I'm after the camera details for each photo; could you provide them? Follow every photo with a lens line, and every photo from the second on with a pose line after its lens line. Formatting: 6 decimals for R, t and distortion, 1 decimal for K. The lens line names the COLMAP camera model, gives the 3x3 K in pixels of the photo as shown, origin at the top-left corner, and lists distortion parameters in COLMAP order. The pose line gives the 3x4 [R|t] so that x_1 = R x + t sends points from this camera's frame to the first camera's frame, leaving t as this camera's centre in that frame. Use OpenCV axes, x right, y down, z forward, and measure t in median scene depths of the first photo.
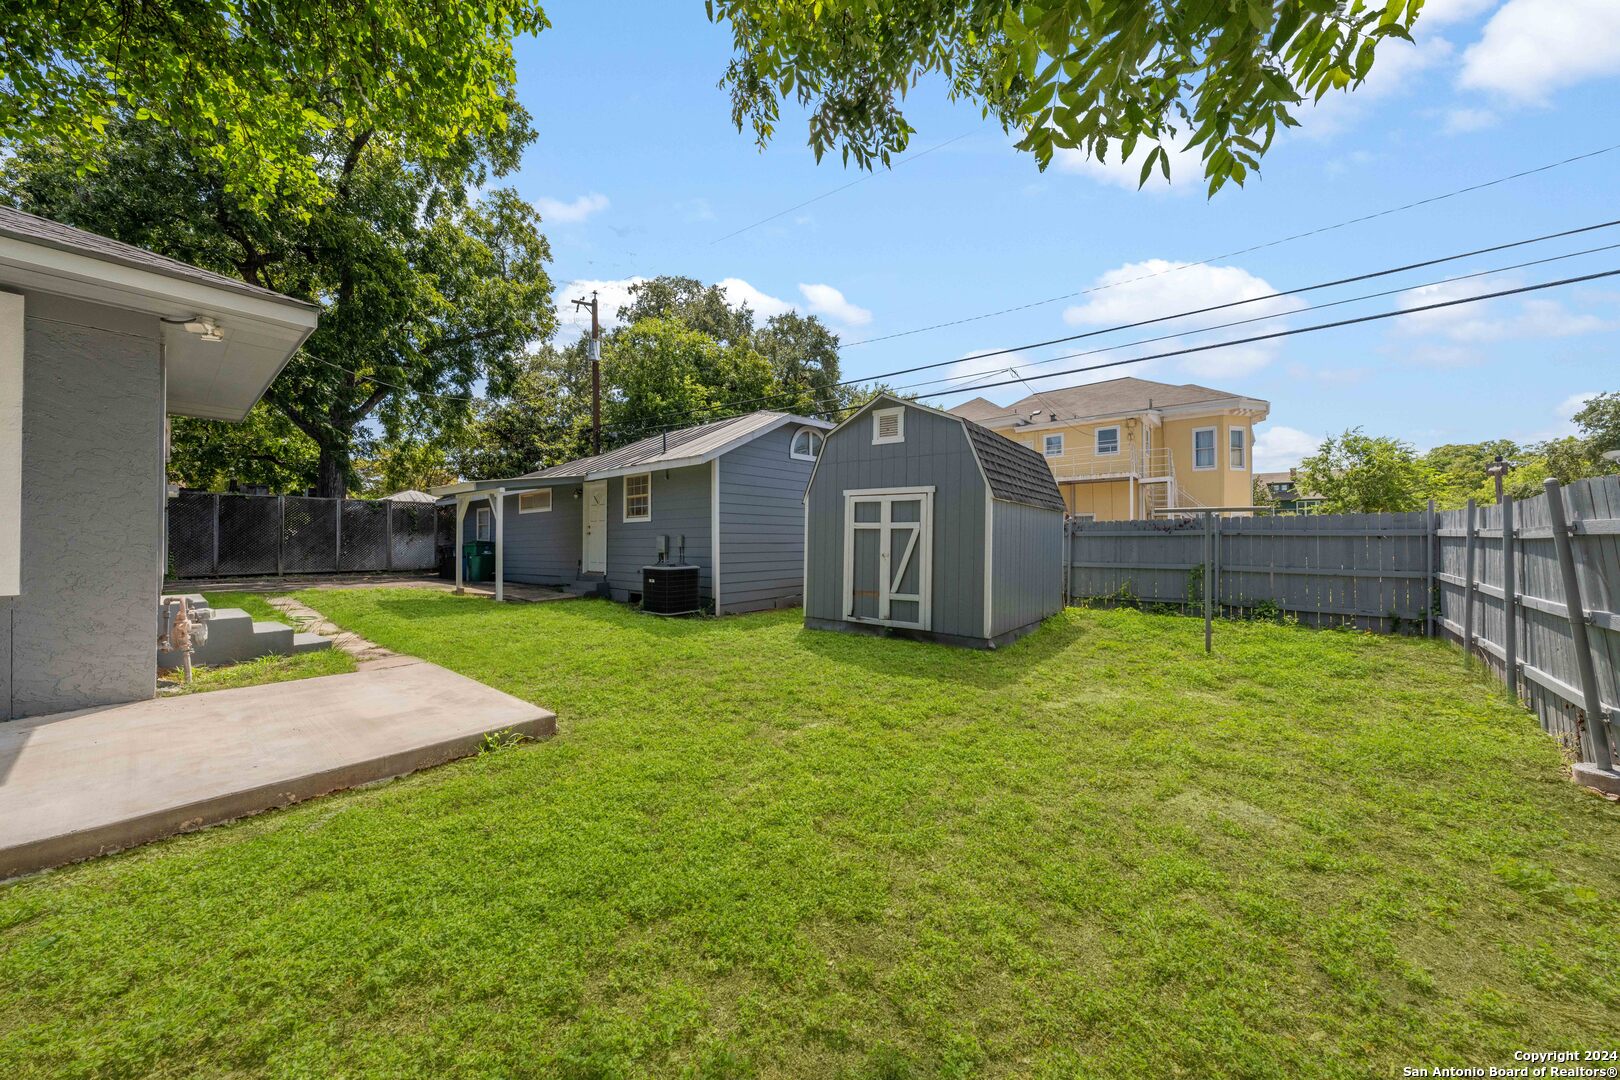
lens RADIAL K [[530.9, 0, 808.7], [0, 530.9, 538.9], [0, 0, 1]] dist [-0.000098, 0.000001]
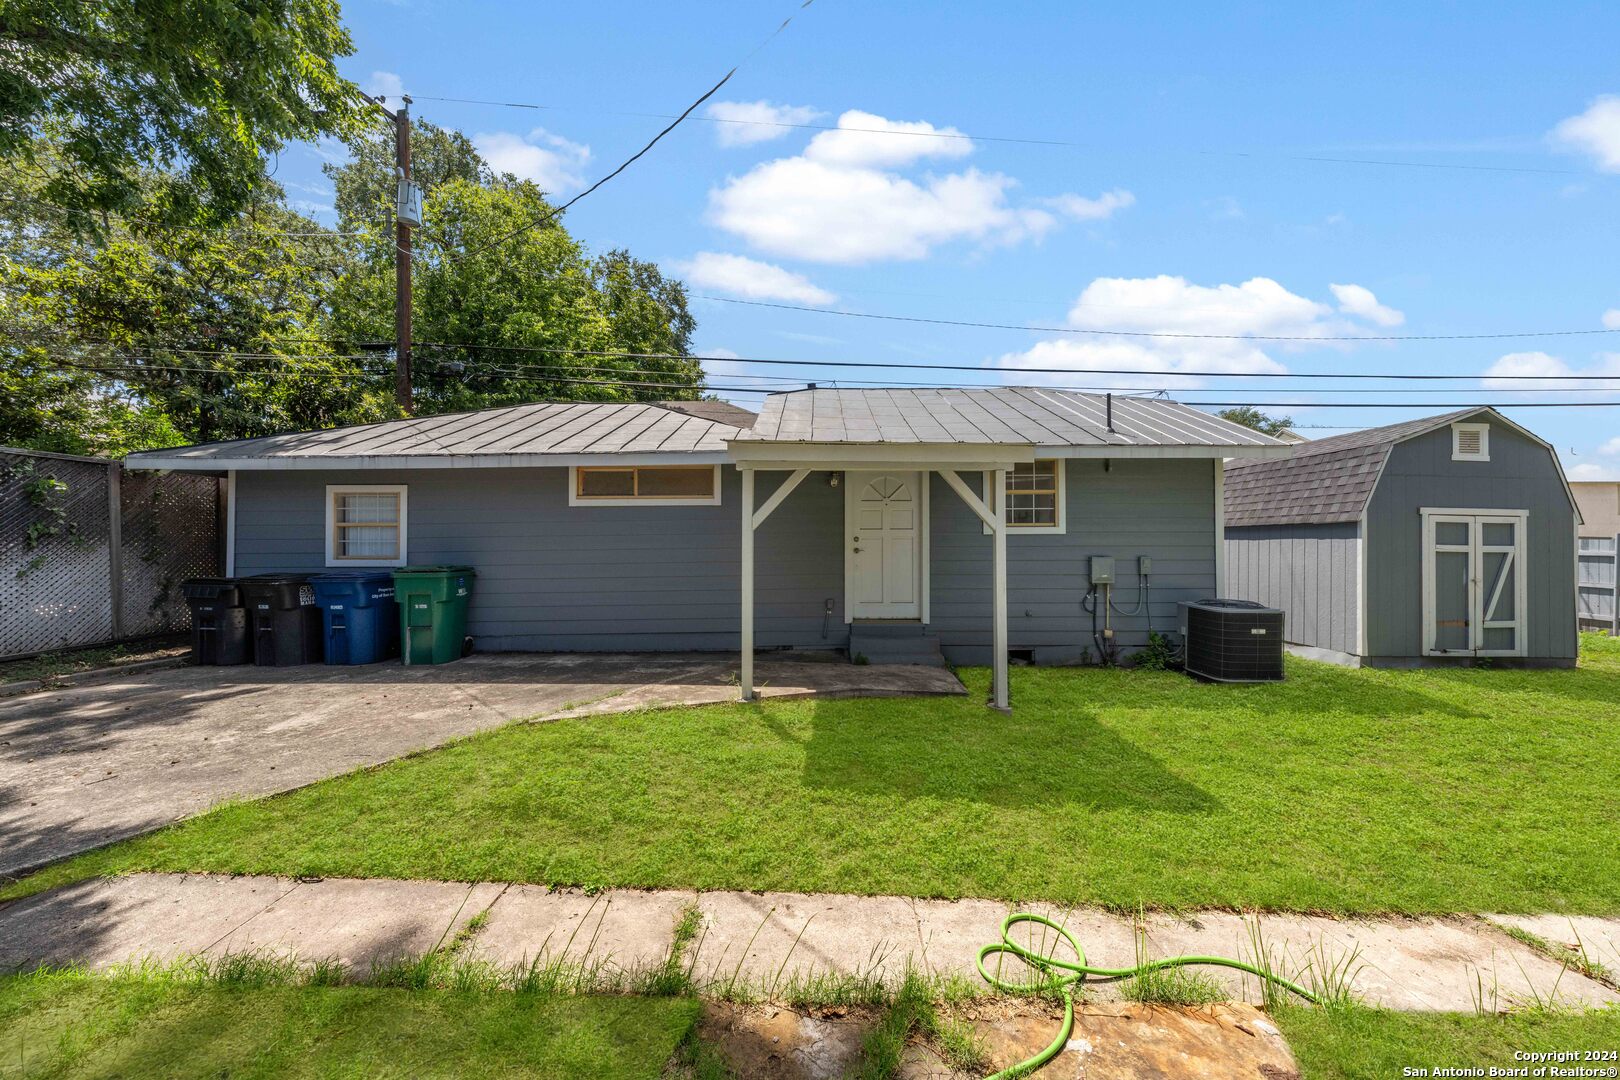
lens RADIAL K [[567.9, 0, 809.9], [0, 567.9, 548.0], [0, 0, 1]] dist [-0.019820, 0.000167]
pose [[0.785739, 0.001706, 0.618555, -1.357135], [-0.001958, 0.999998, -0.000271, -0.024090], [-0.618555, -0.000998, 0.785741, 0.954868]]
